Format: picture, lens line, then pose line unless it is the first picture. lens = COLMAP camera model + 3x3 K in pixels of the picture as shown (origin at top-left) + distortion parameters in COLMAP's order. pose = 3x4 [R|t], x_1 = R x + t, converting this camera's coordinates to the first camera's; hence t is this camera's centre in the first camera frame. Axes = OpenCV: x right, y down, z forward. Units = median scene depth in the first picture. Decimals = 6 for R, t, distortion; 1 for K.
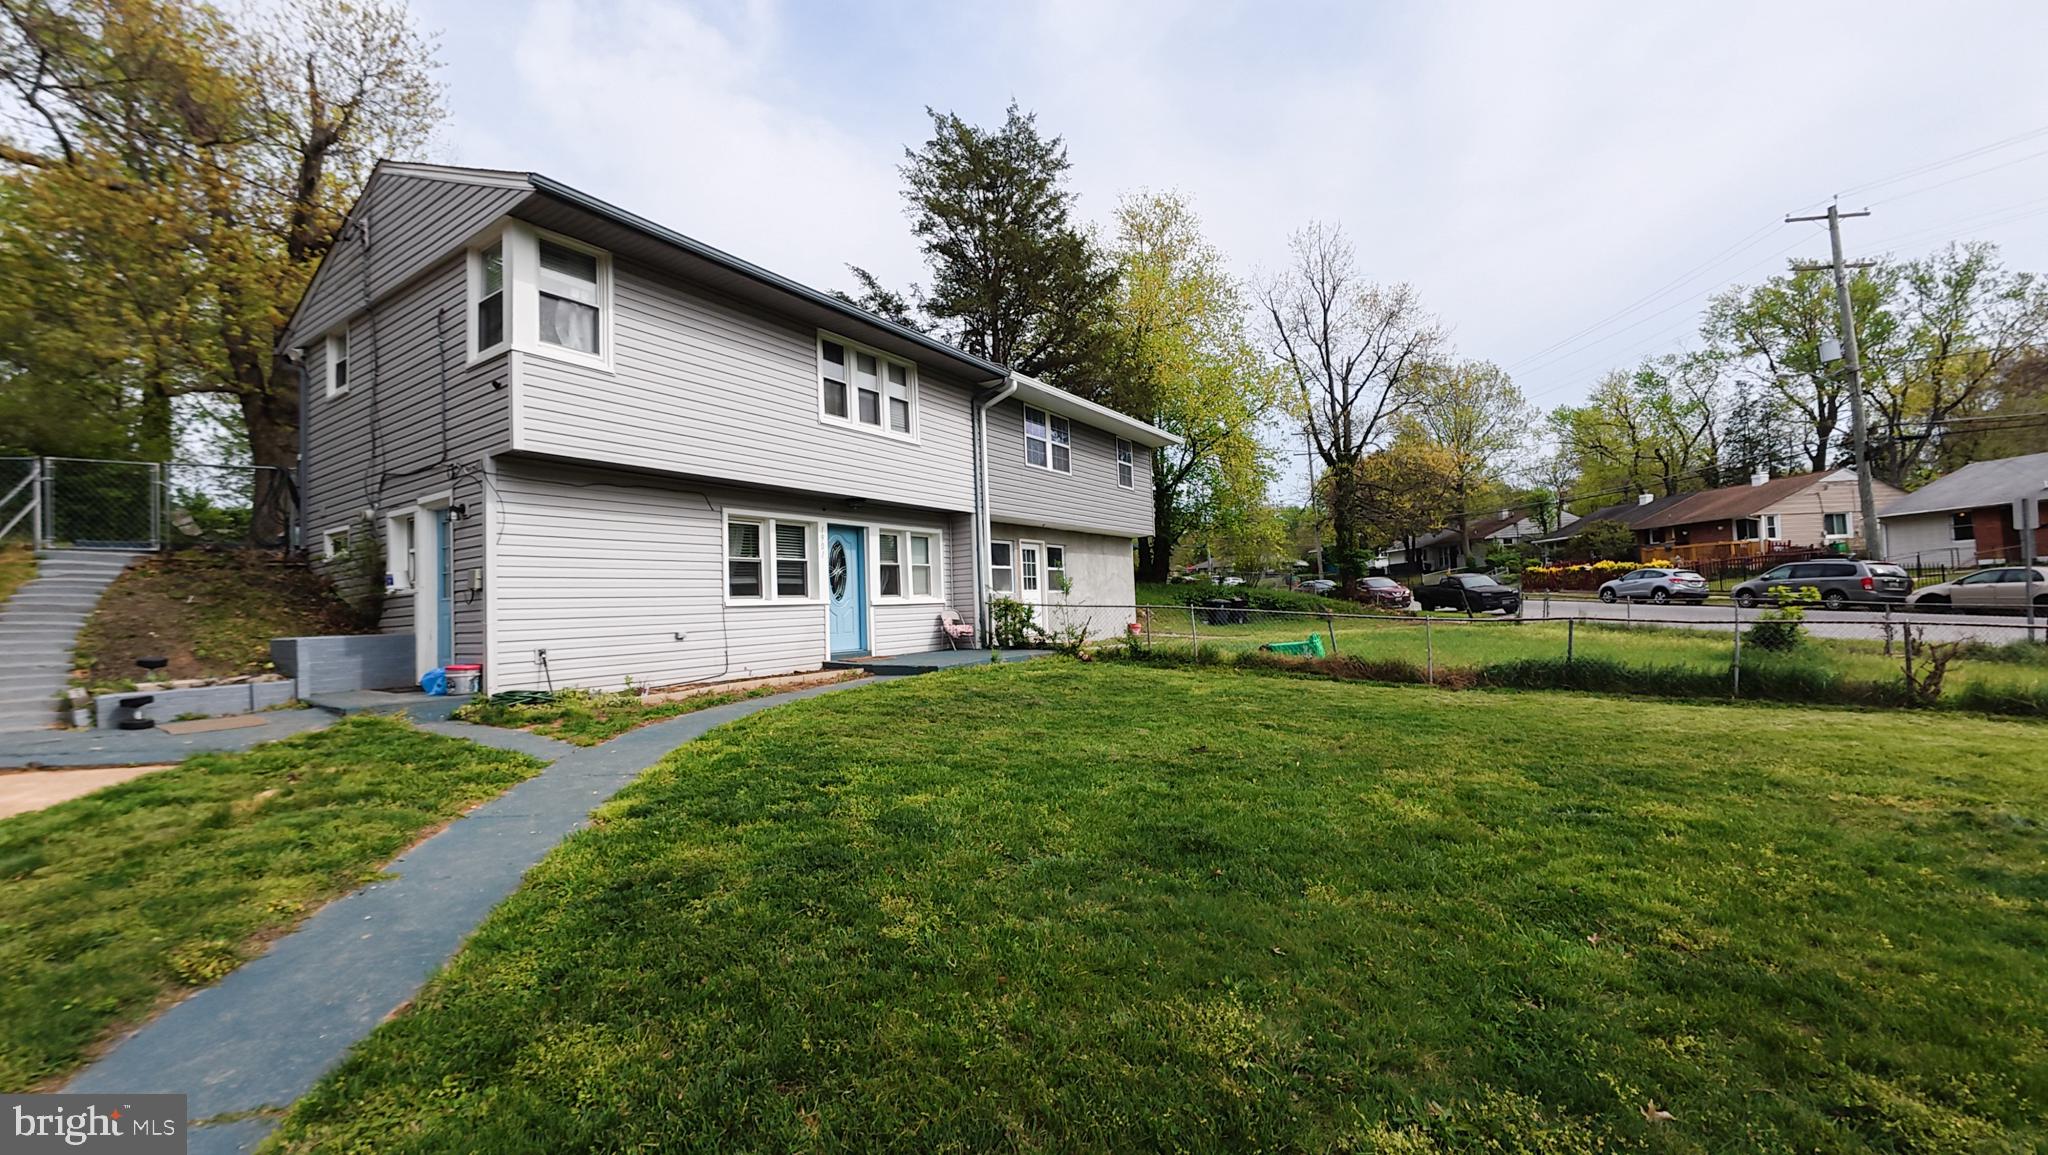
lens RADIAL K [[790.6, 0, 1020.4], [0, 790.6, 574.9], [0, 0, 1]] dist [0.000289, -0.002805]
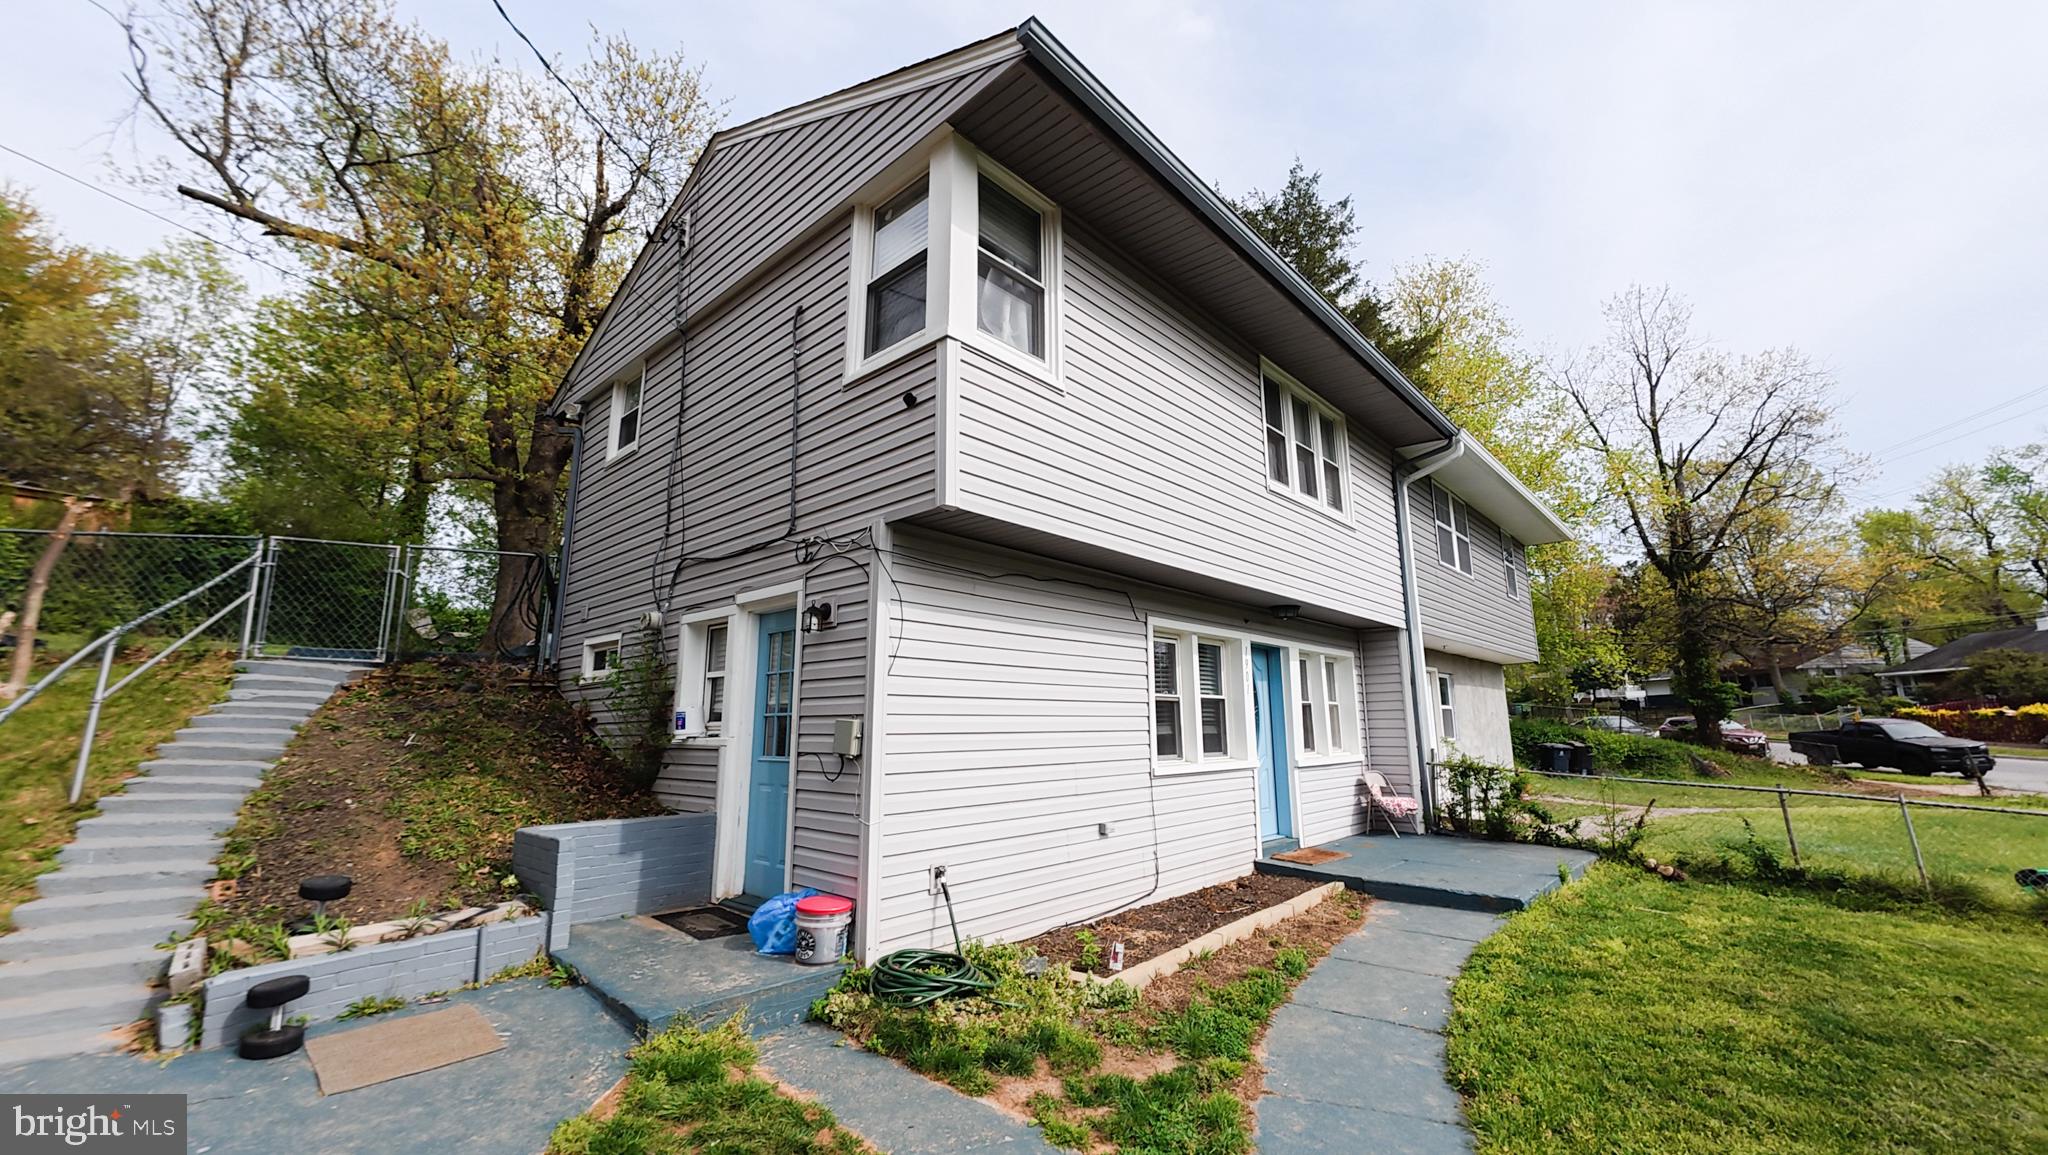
lens RADIAL K [[790.6, 0, 1020.4], [0, 790.6, 574.9], [0, 0, 1]] dist [0.000289, -0.002805]
pose [[0.985420, 0.005694, -0.170045, -0.364266], [-0.029516, 0.990006, -0.137898, -0.026769], [0.167560, 0.140907, 0.975740, 0.350132]]
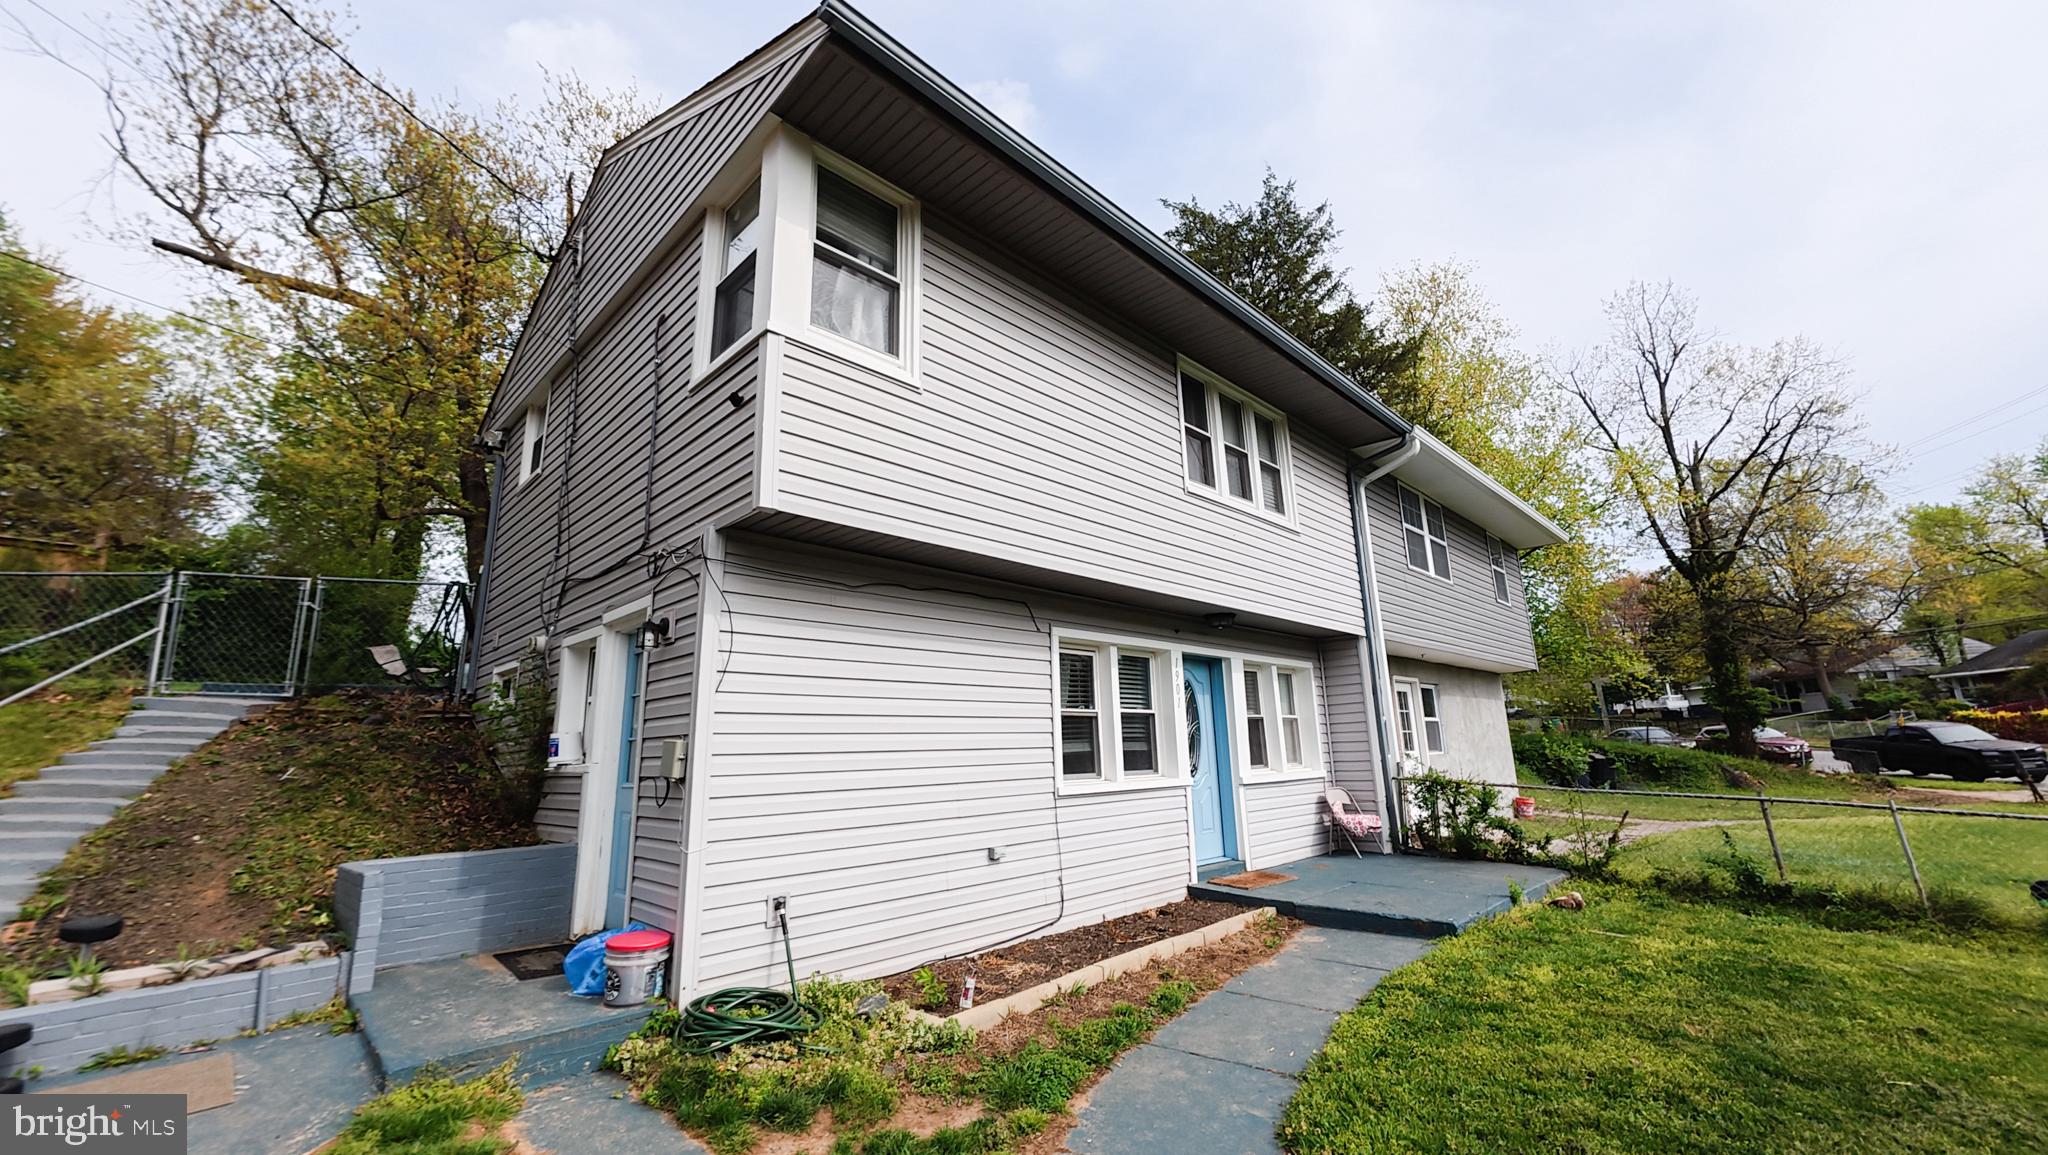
lens RADIAL K [[790.6, 0, 1020.4], [0, 790.6, 574.9], [0, 0, 1]] dist [0.000289, -0.002805]
pose [[0.978562, -0.029550, -0.203821, -0.271308], [-0.005554, 0.985507, -0.169544, -0.021012], [0.205877, 0.167042, 0.964216, 0.398541]]
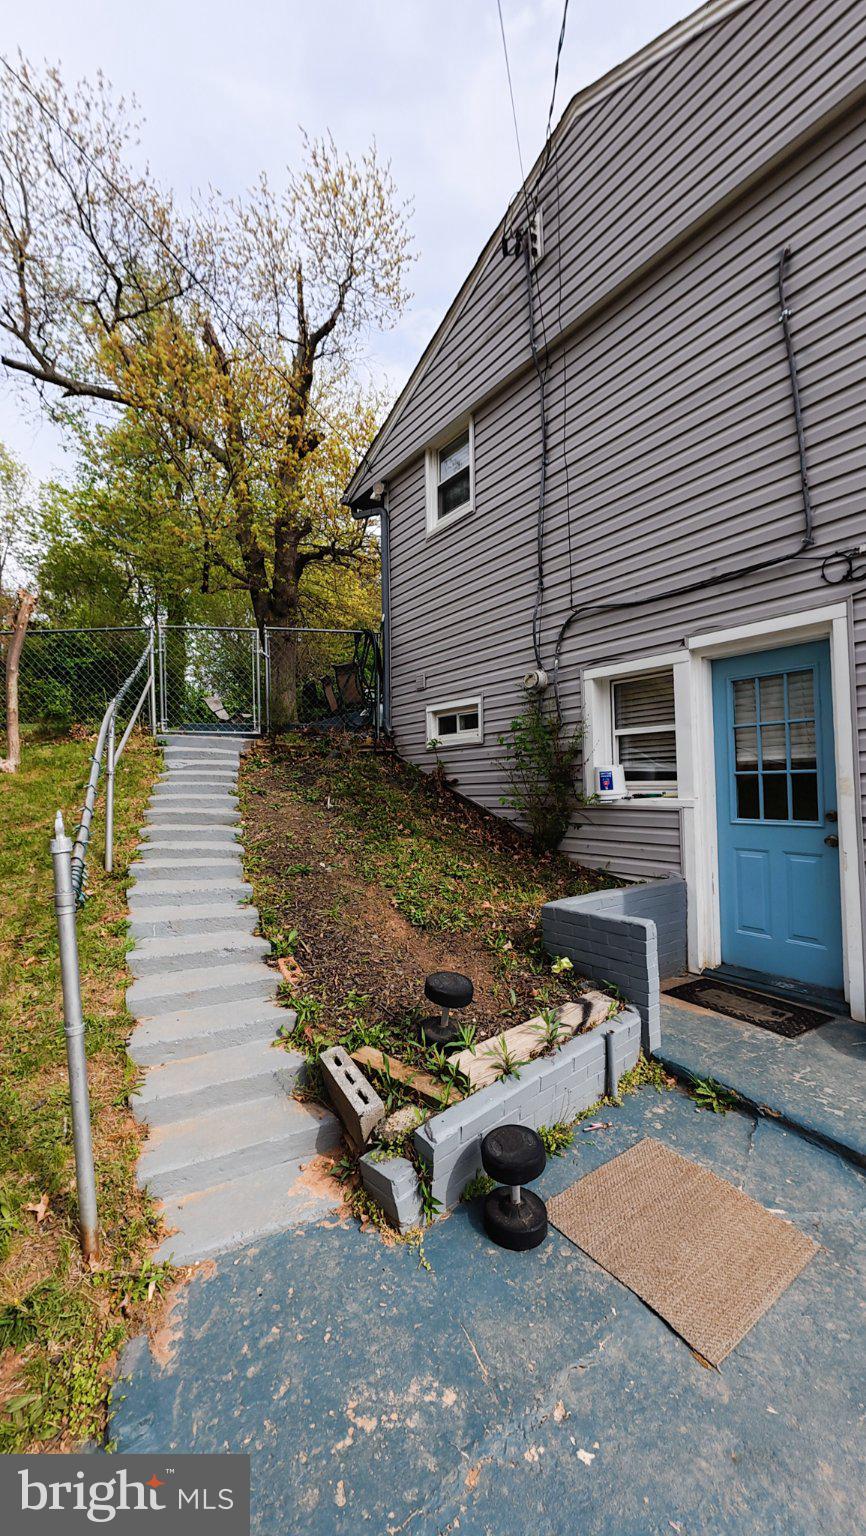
lens RADIAL K [[592.9, 0, 433.0], [0, 592.9, 768.0], [0, 0, 1]] dist [0.000289, -0.002805]
pose [[0.930864, 0.013992, -0.365098, -0.662862], [-0.001053, 0.999365, 0.035616, -0.016959], [0.365364, -0.032769, 0.930288, 0.460931]]
